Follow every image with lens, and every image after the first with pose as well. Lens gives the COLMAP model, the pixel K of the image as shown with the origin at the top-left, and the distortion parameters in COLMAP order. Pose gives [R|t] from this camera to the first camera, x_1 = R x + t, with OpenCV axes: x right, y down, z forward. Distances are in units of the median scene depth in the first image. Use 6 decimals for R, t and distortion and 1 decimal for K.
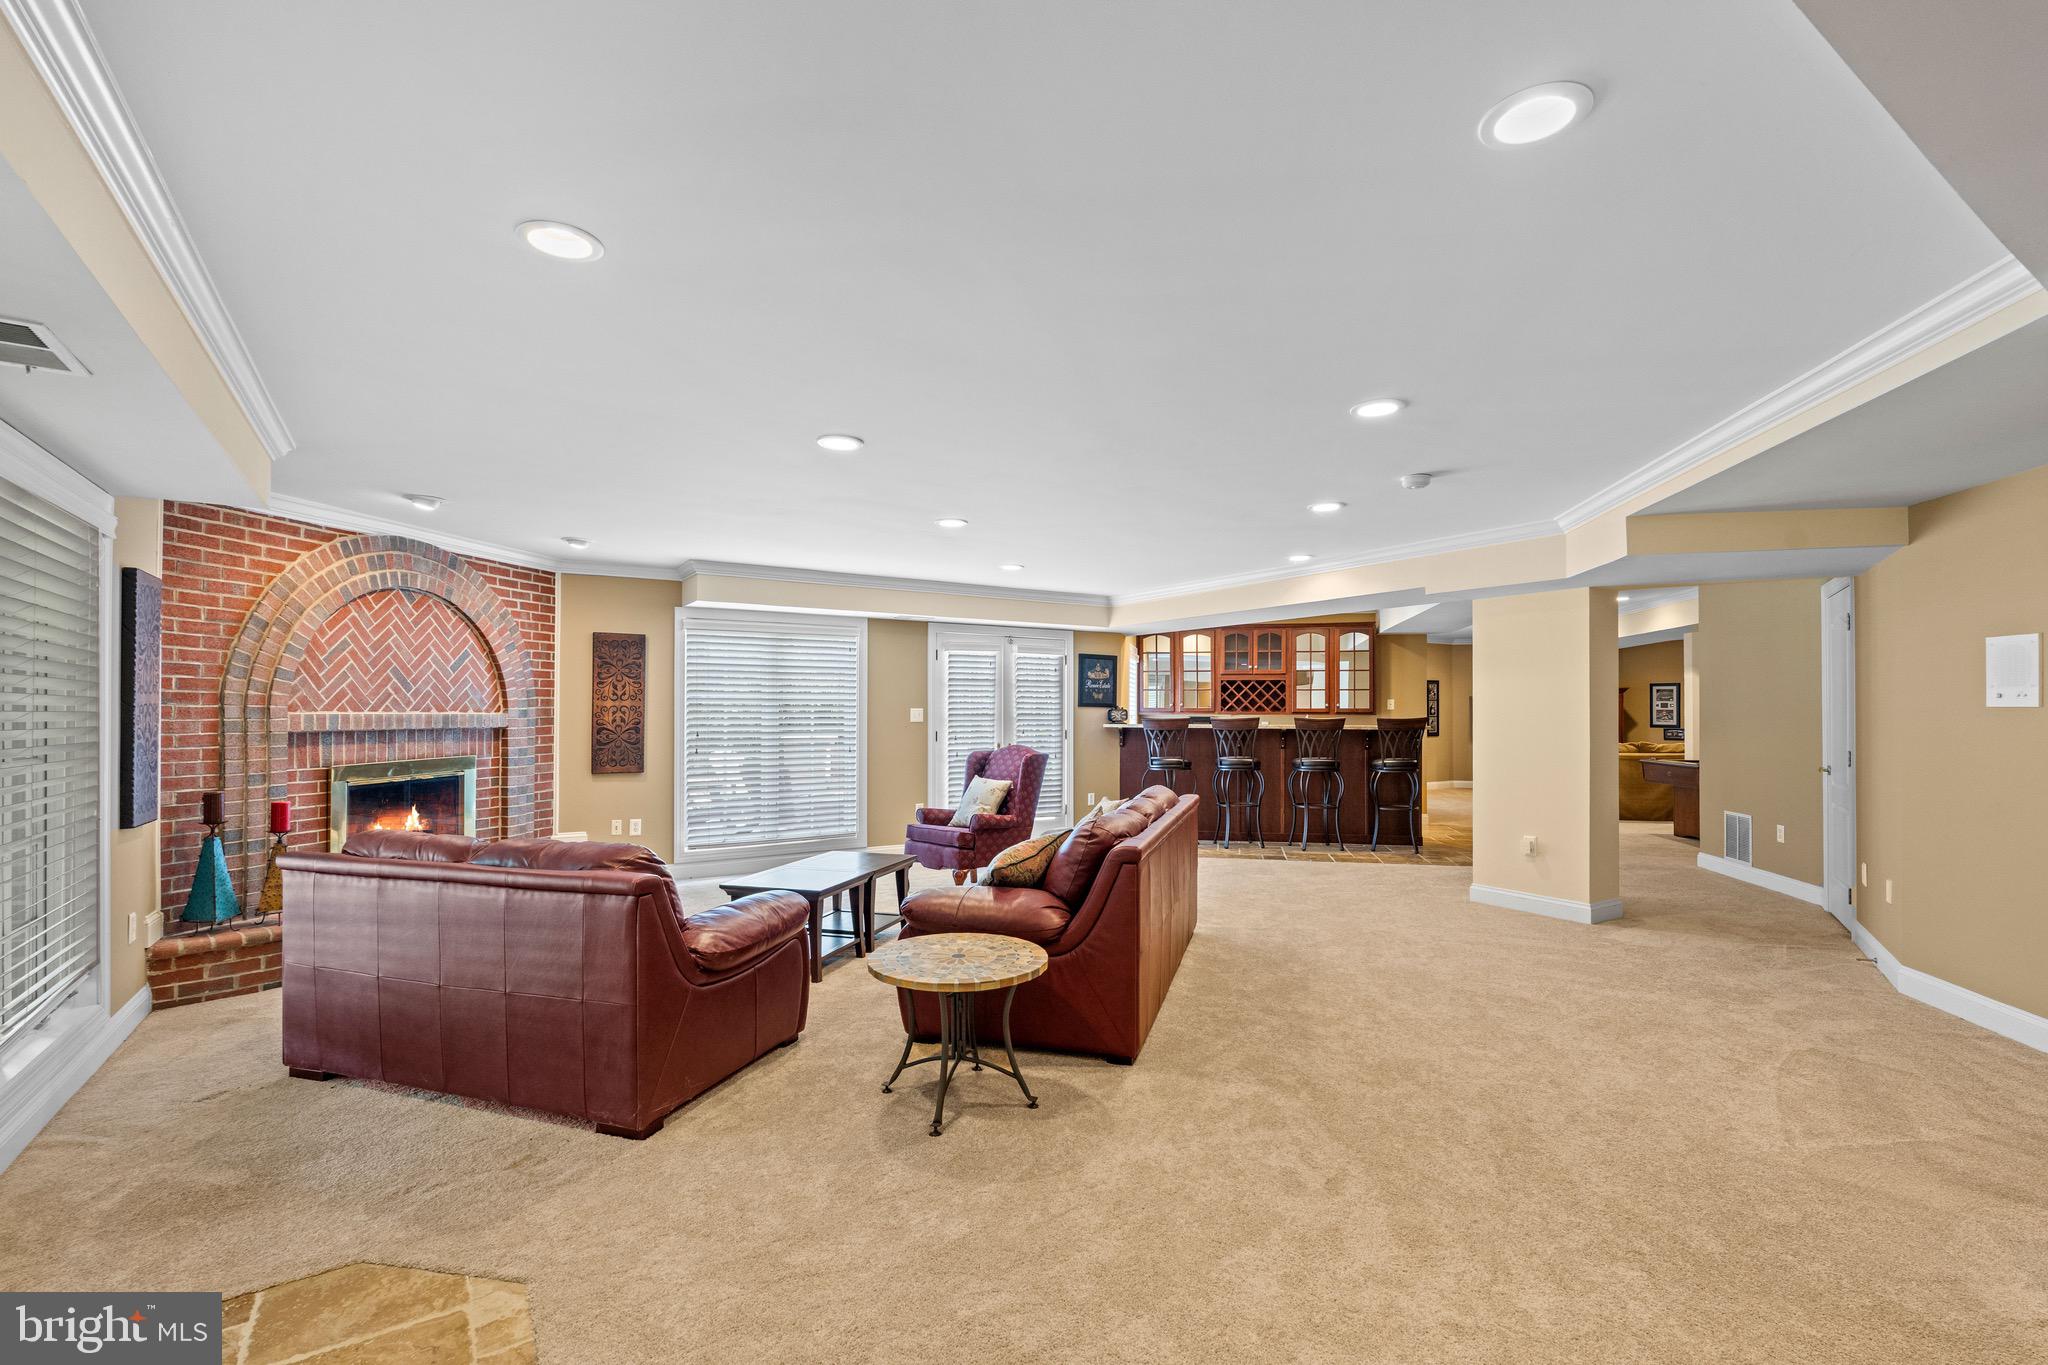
lens RADIAL K [[902.8, 0, 1027.6], [0, 902.8, 714.1], [0, 0, 1]] dist [0.000531, 0.000031]
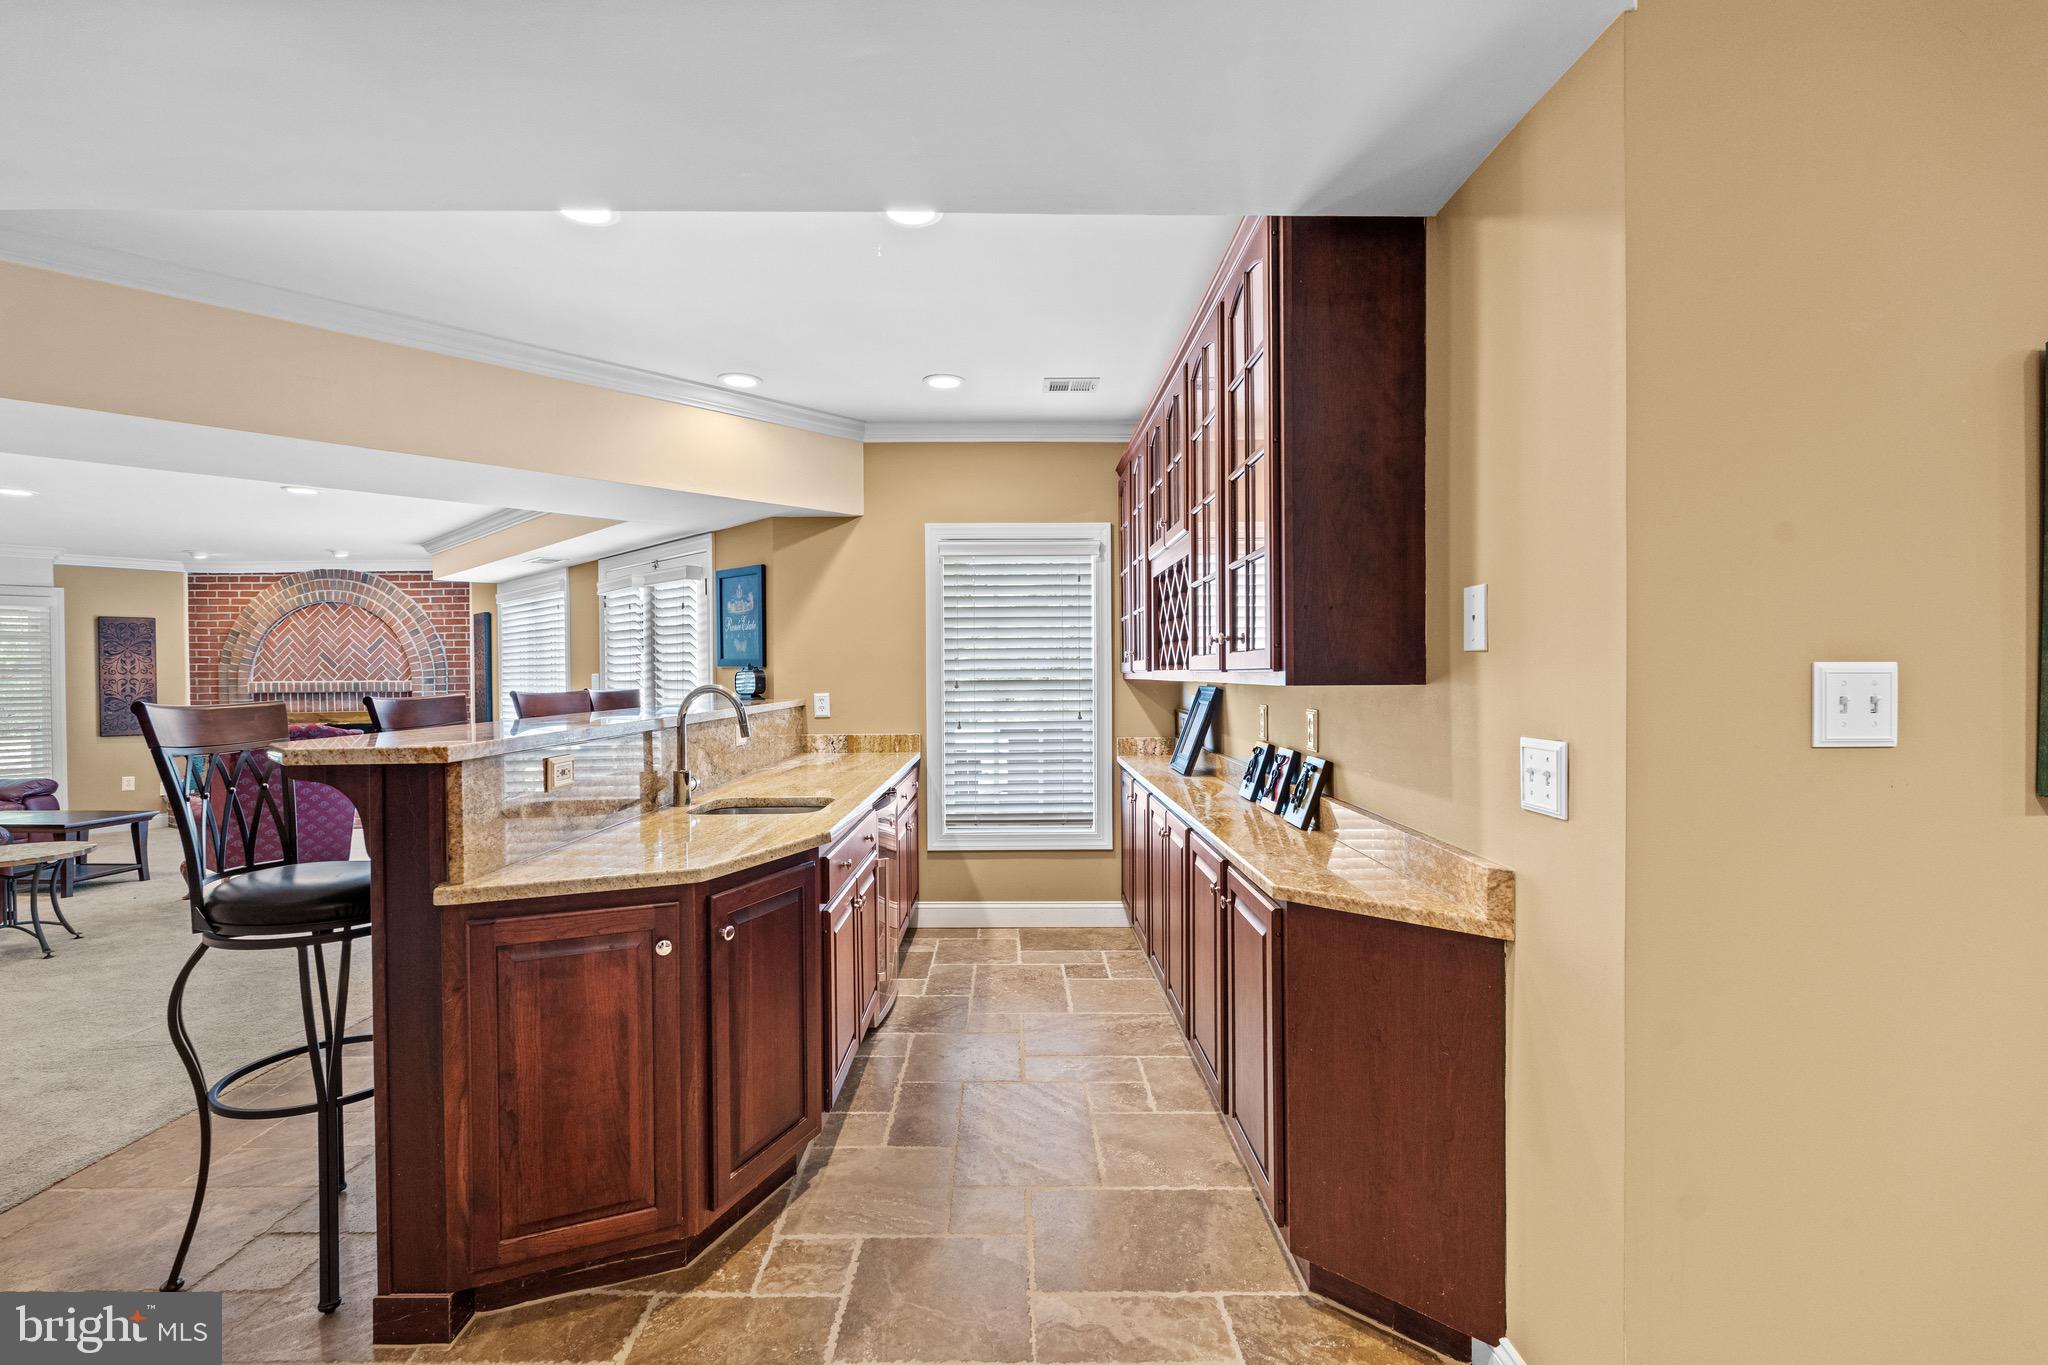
lens RADIAL K [[901.3, 0, 1024.0], [0, 901.3, 682.5], [0, 0, 1]] dist [-0.006194, 0.000818]
pose [[0.232434, 0.006051, -0.972593, 0.619408], [0.006737, 0.999947, 0.007832, -0.001918], [0.972589, -0.008373, 0.232380, 1.016480]]
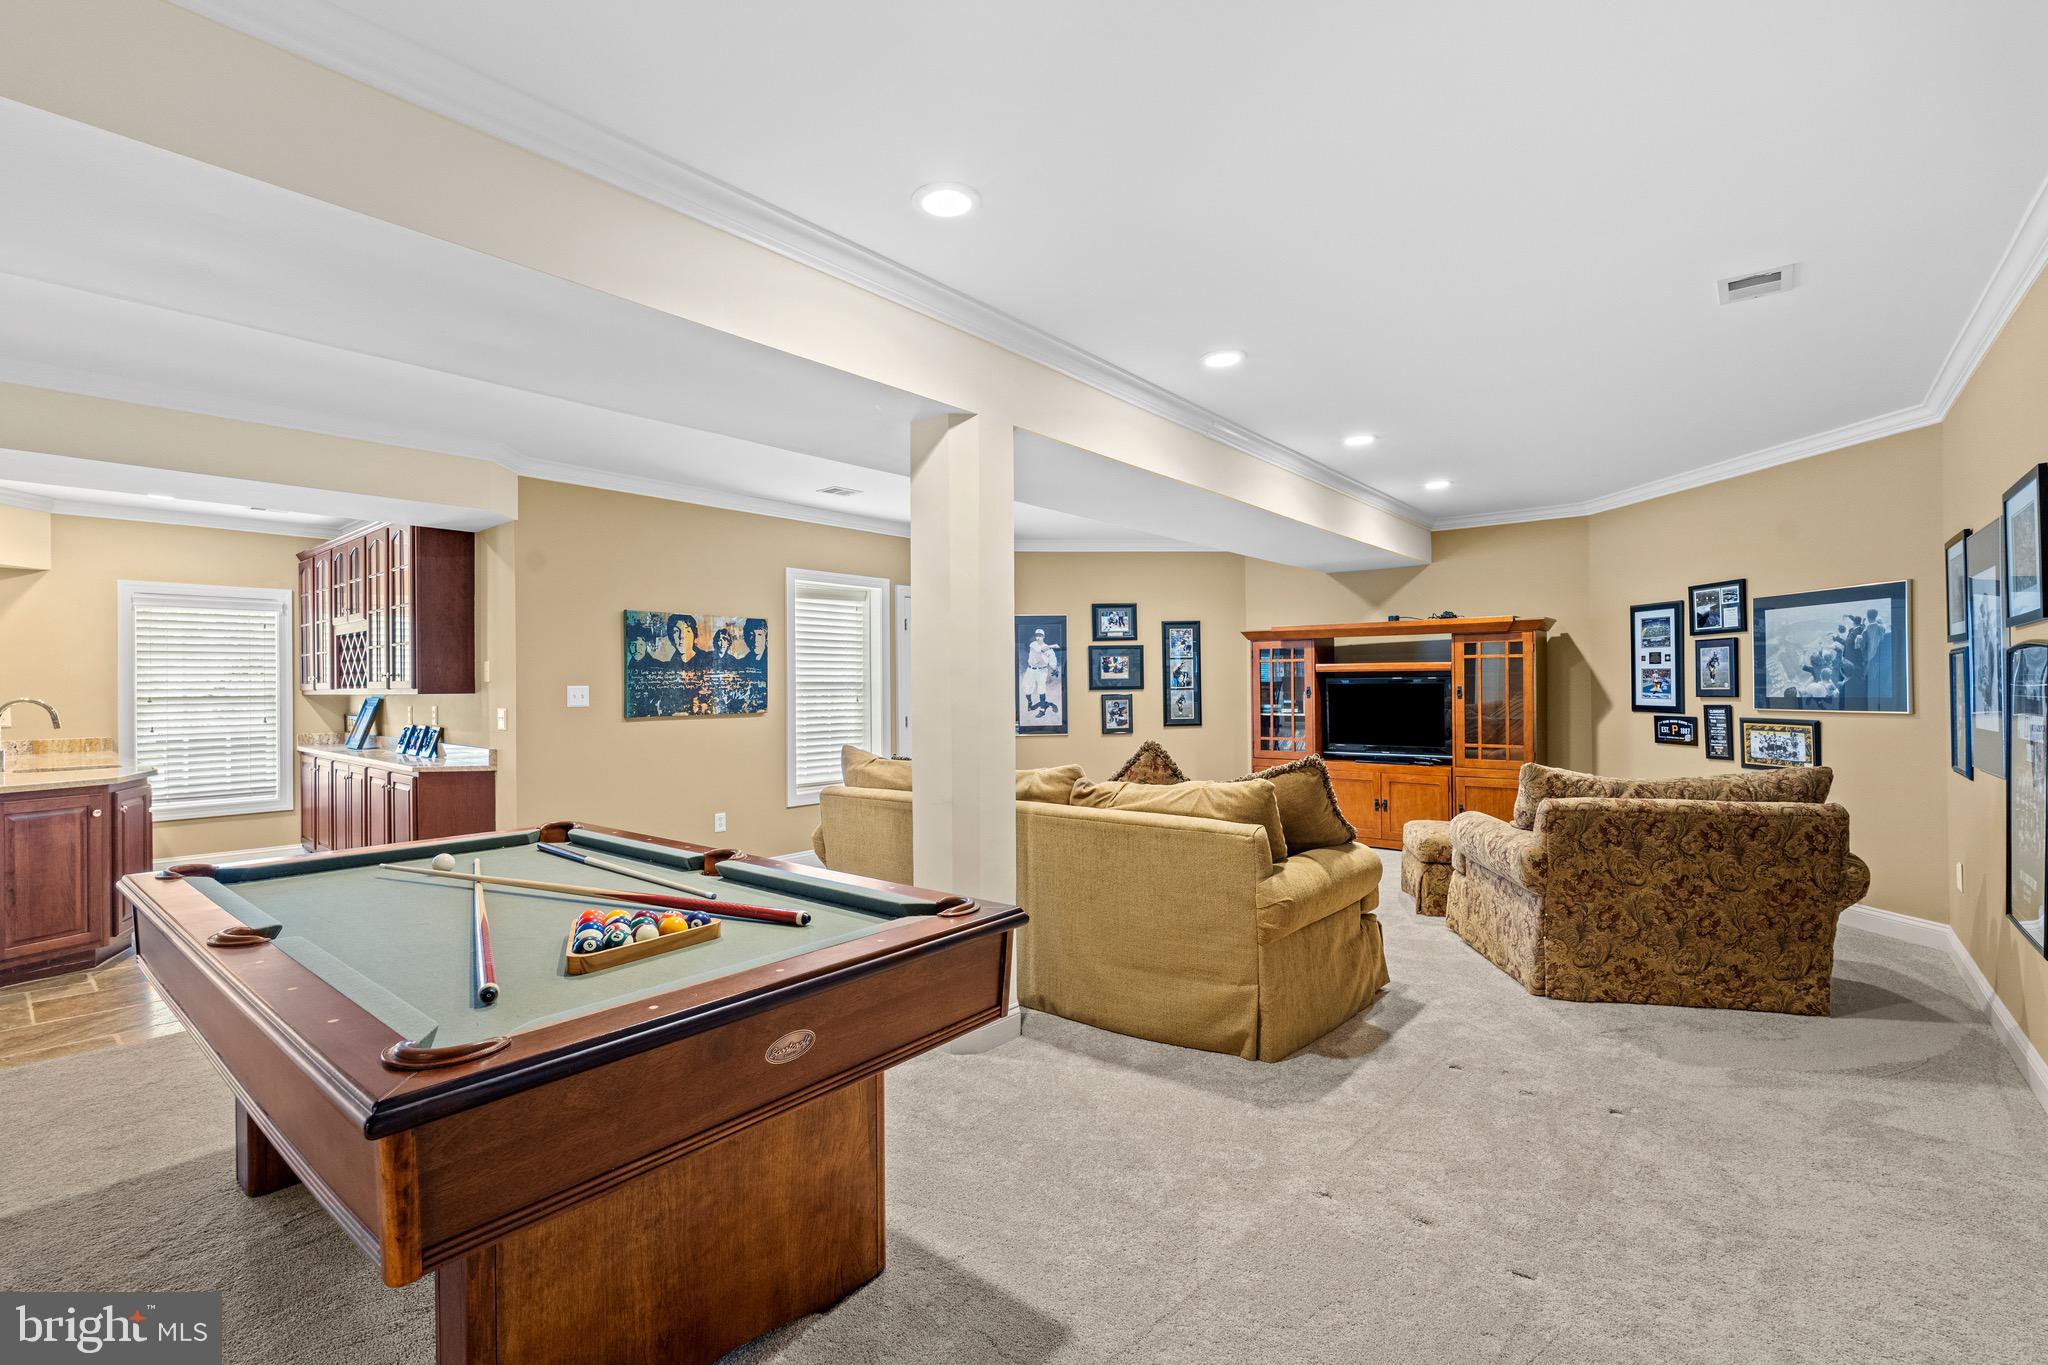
lens RADIAL K [[905.1, 0, 1024.0], [0, 905.1, 682.5], [0, 0, 1]] dist [-0.003741, -0.000306]
pose [[0.884534, -0.011978, -0.466323, 1.017764], [0.011149, 0.999928, -0.004536, 0.000225], [0.466343, -0.001187, 0.884603, 0.806939]]
